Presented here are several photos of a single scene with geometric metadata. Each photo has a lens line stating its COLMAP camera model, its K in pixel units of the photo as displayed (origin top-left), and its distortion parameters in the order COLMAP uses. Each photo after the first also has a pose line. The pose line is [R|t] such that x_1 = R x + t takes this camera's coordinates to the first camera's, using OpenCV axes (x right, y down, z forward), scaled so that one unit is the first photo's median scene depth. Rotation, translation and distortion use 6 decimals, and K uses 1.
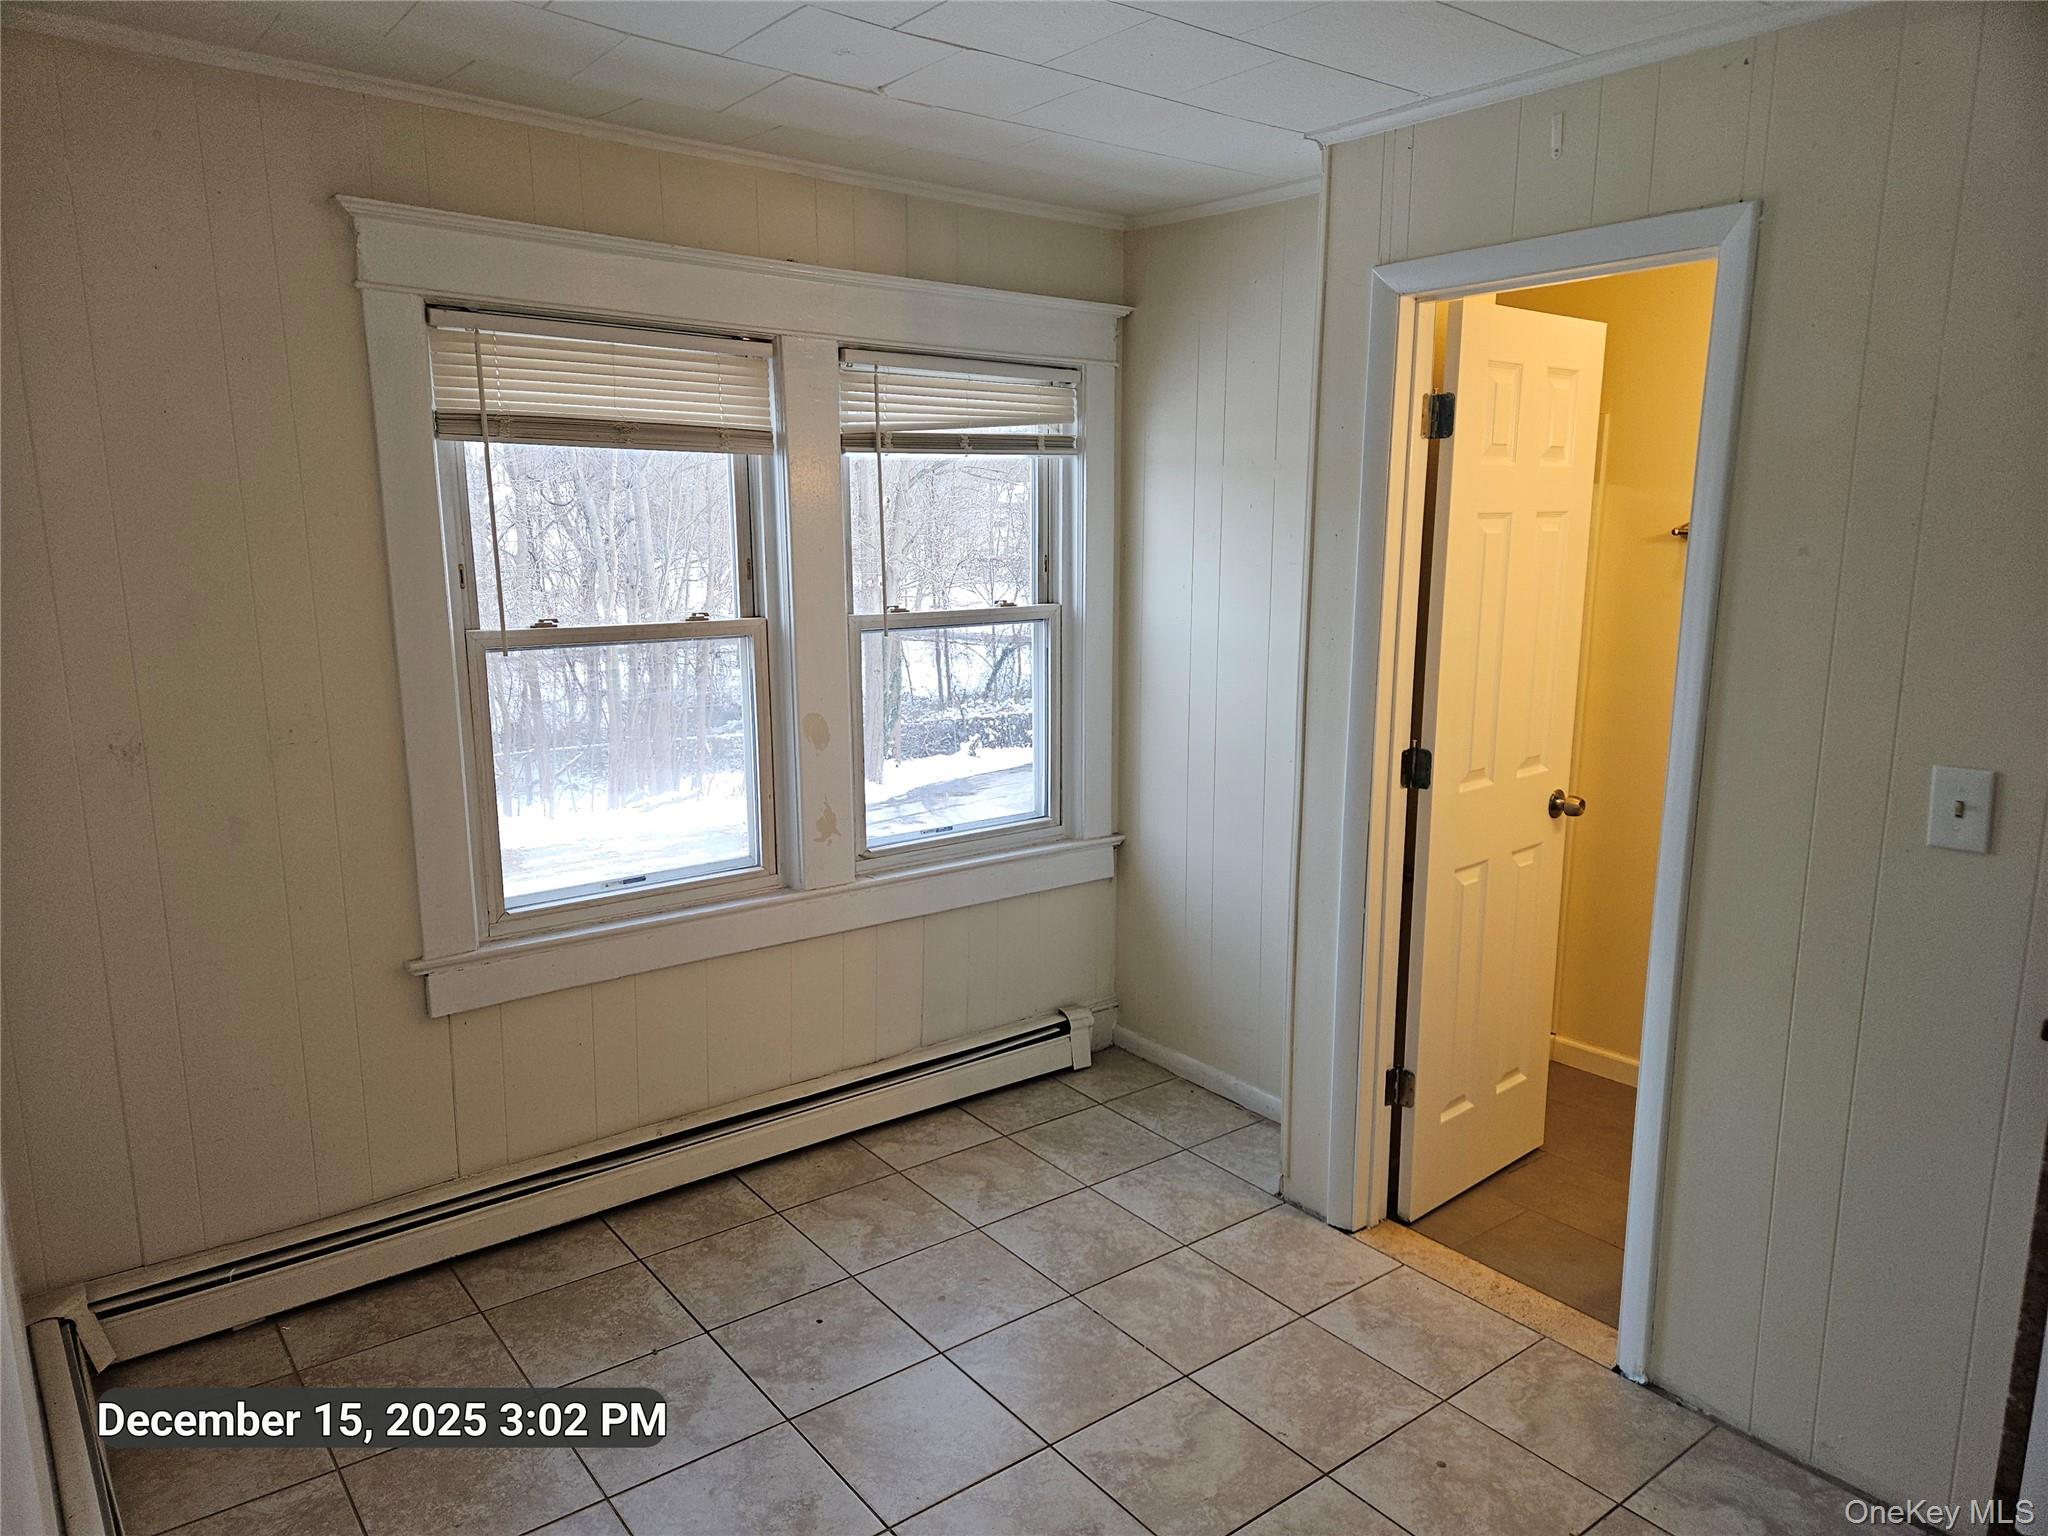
lens RADIAL K [[1347.4, 0, 1015.3], [0, 1347.4, 783.4], [0, 0, 1]] dist [0.099337, -0.088010]
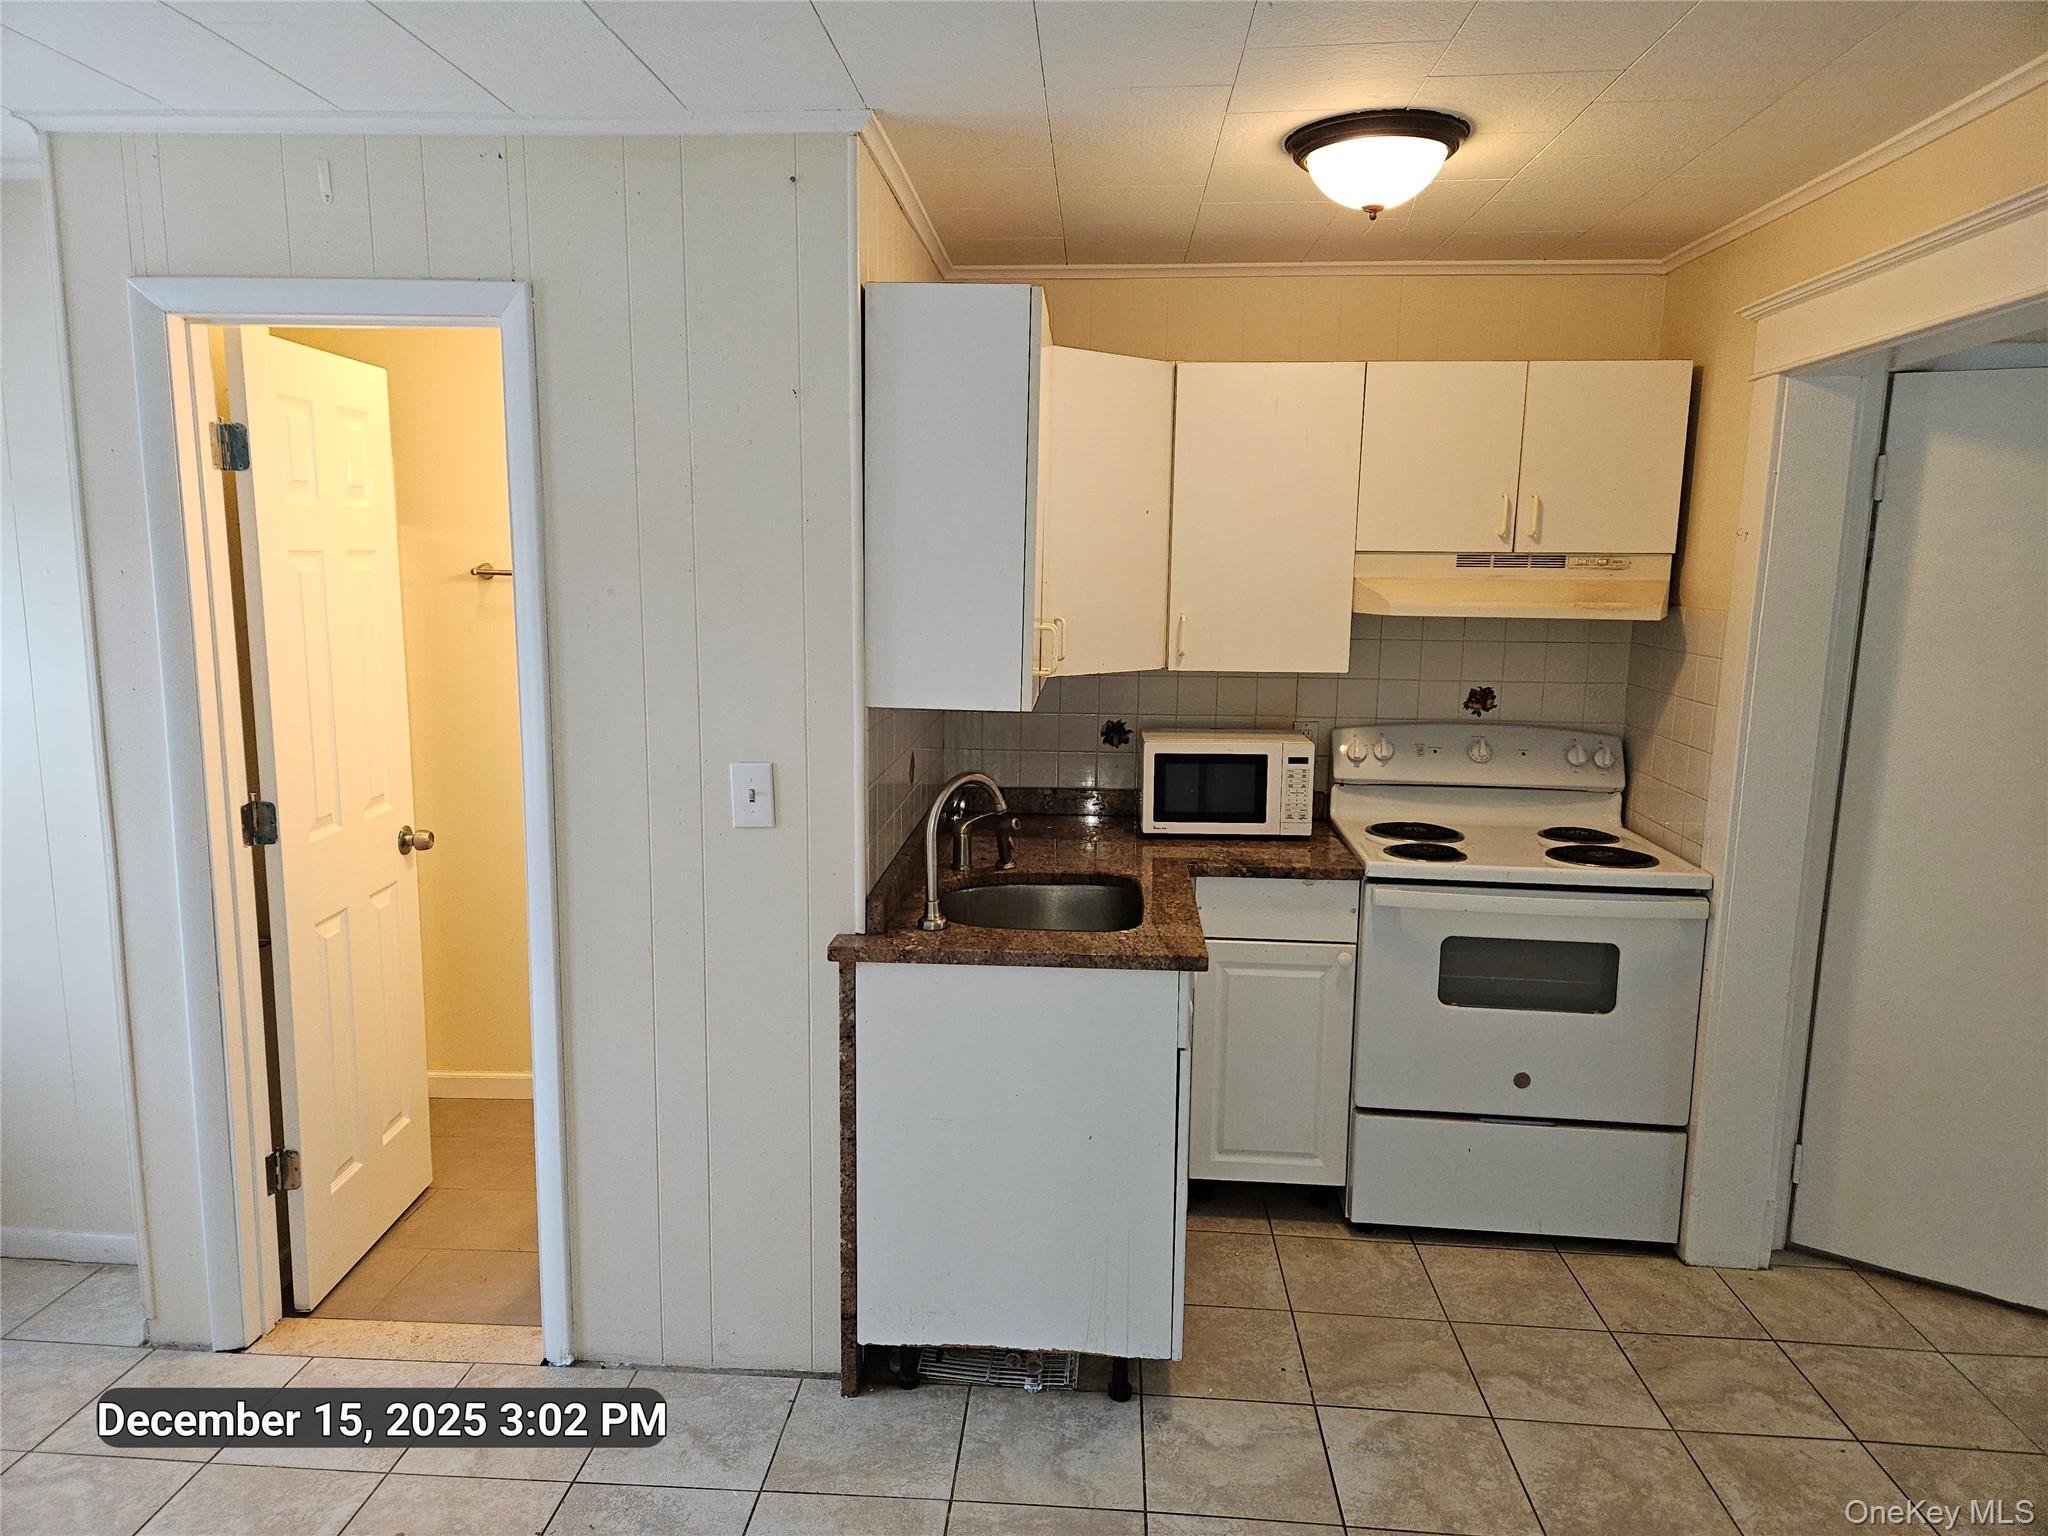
lens RADIAL K [[1359.0, 0, 991.9], [0, 1359.0, 765.5], [0, 0, 1]] dist [0.080642, -0.068772]
pose [[0.670952, -0.104171, 0.734147, -0.054082], [0.131700, 0.991082, 0.020265, -0.003420], [-0.729711, 0.083091, 0.678688, -0.003773]]
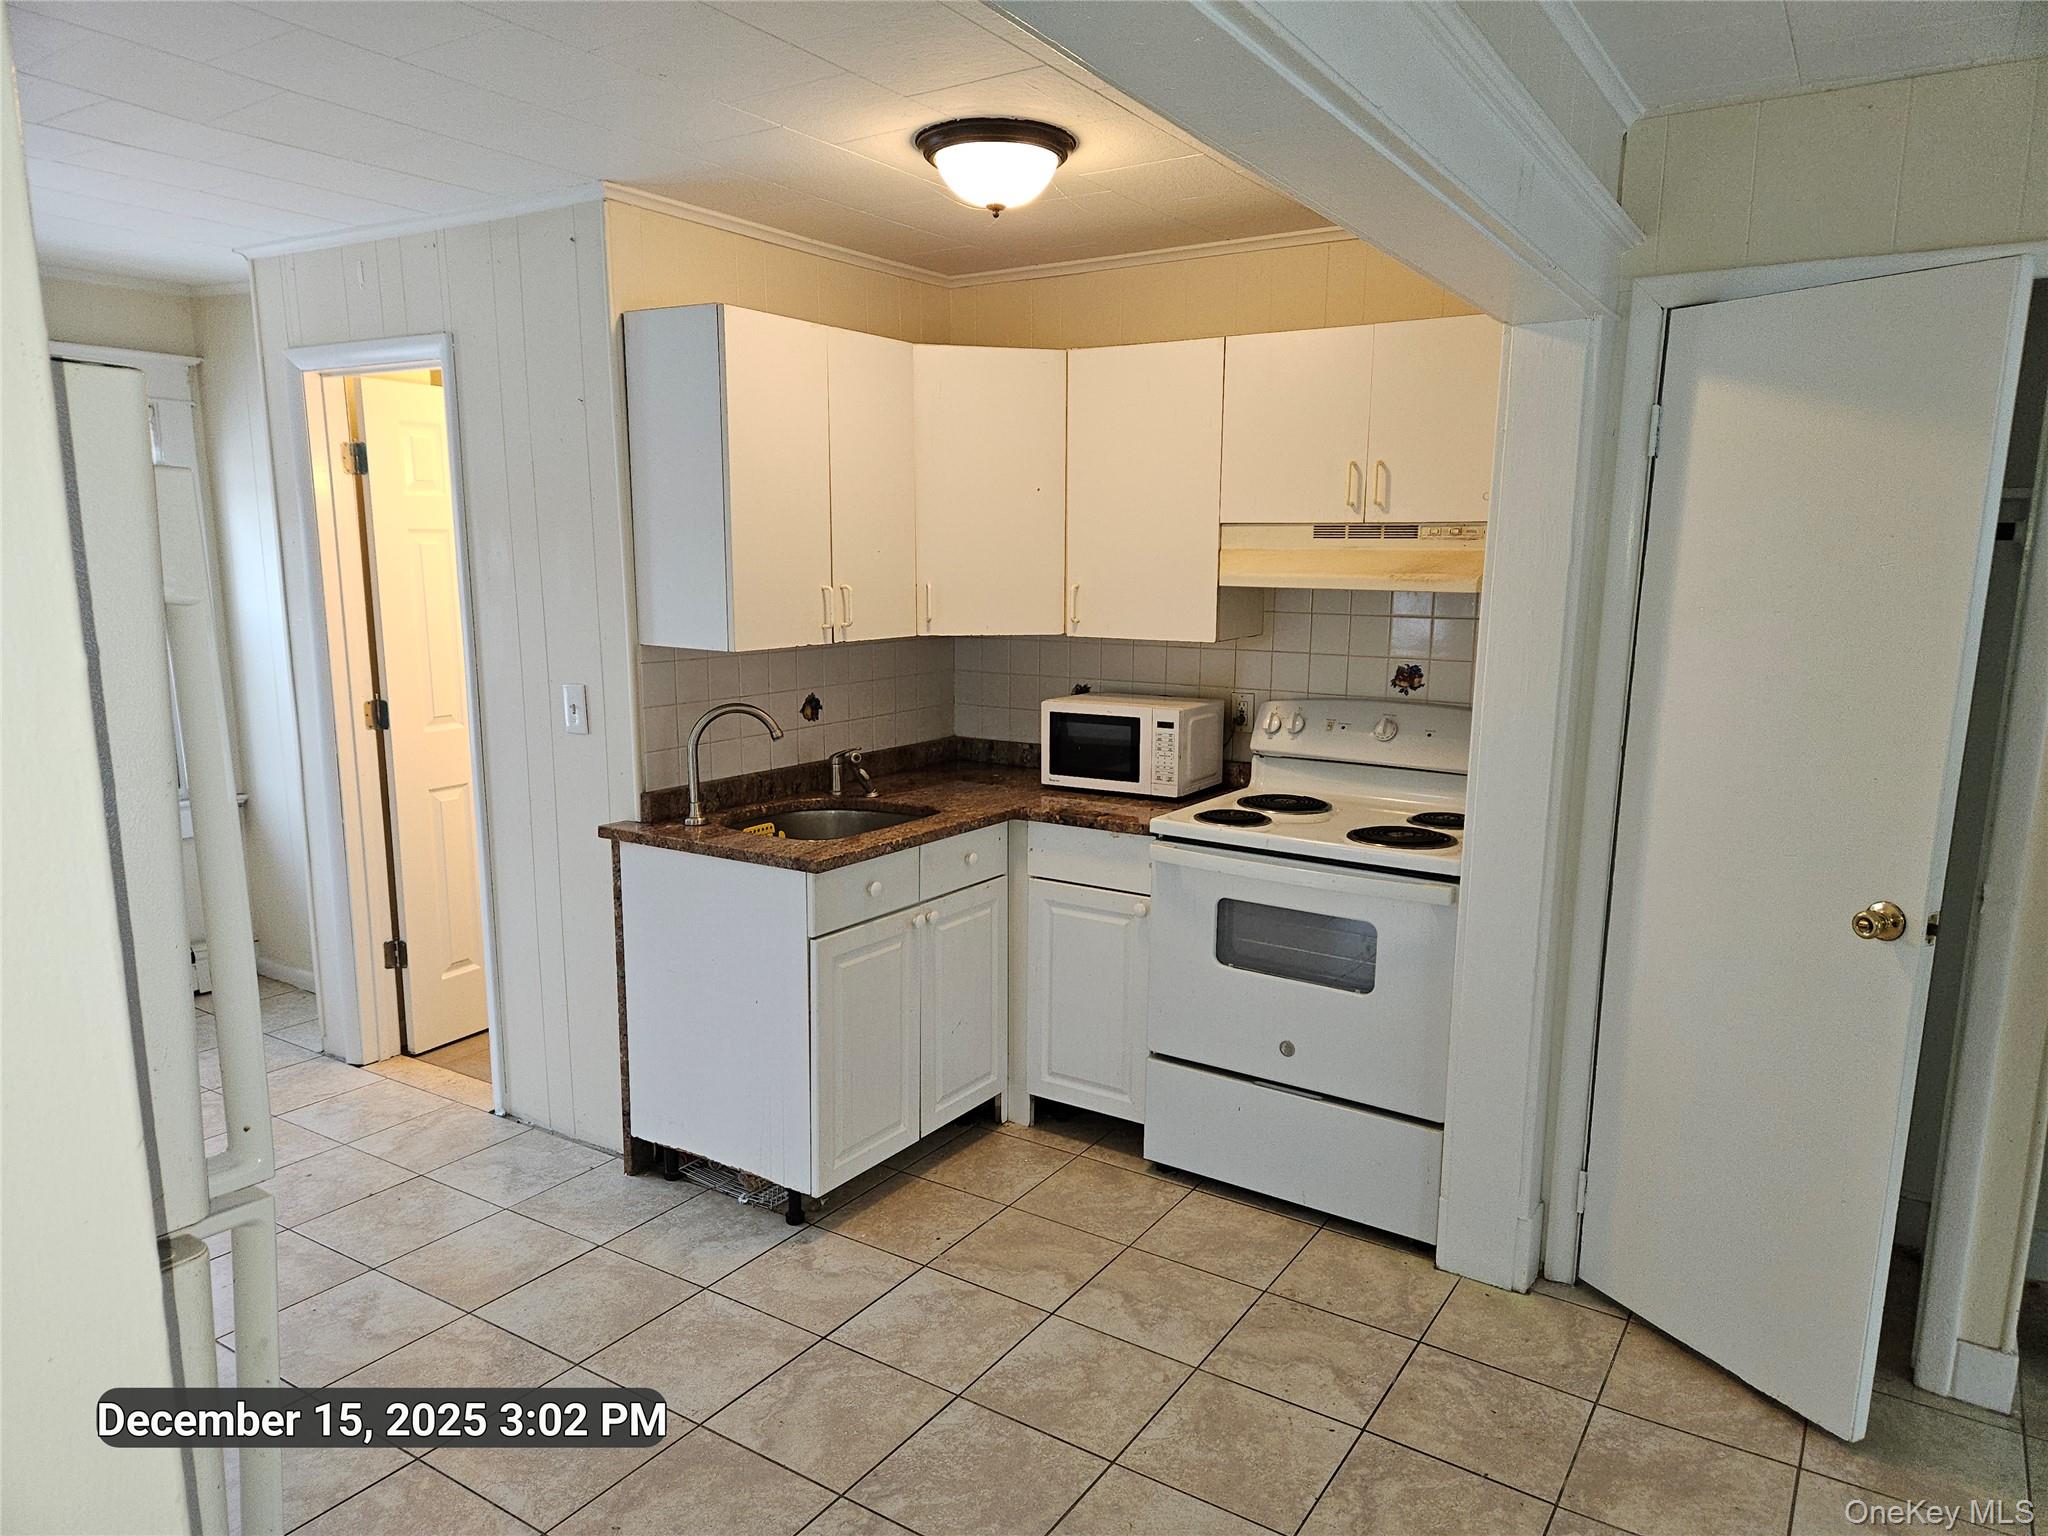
lens RADIAL K [[1348.7, 0, 1018.6], [0, 1348.7, 792.8], [0, 0, 1]] dist [0.095709, -0.093559]
pose [[0.944955, -0.051123, 0.323181, 0.435165], [0.055569, 0.998445, -0.004537, 0.104590], [-0.322446, 0.022246, 0.946326, -0.486727]]
